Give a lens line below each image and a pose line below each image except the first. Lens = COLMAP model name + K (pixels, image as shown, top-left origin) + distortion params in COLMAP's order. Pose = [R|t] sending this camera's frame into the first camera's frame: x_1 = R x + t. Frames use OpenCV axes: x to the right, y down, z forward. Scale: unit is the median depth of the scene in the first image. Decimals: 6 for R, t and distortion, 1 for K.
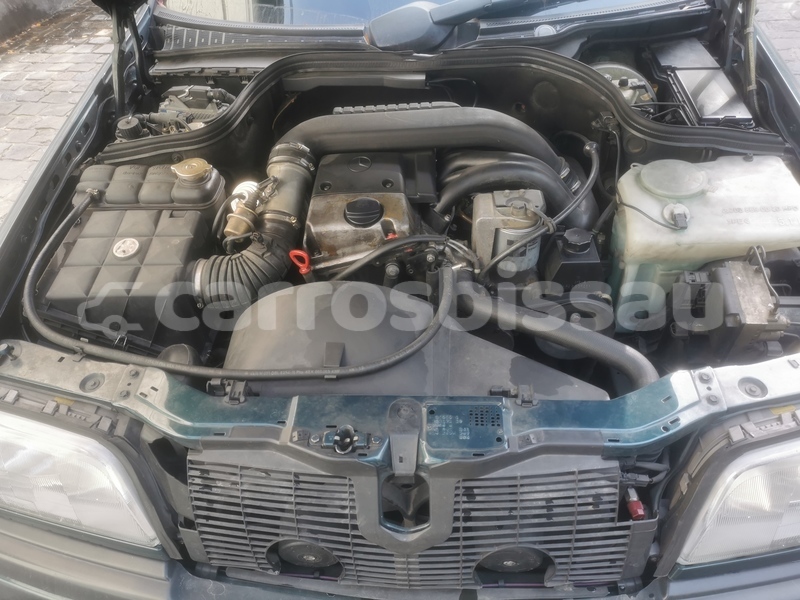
lens RADIAL K [[611.9, 0, 397.5], [0, 611.9, 302.8], [0, 0, 1]] dist [0.043657, -0.043008]
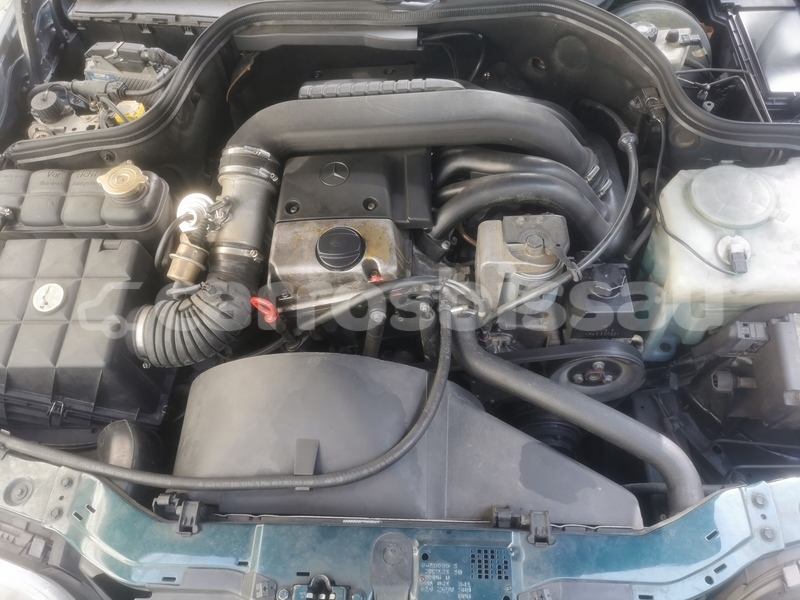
lens RADIAL K [[611.9, 0, 399.1], [0, 611.9, 295.8], [0, 0, 1]] dist [0.043657, -0.043008]
pose [[0.999864, -0.016345, -0.001959, 0.021807], [0.016380, 0.975976, 0.217263, -0.258717], [-0.001640, -0.217265, 0.976111, 0.206183]]
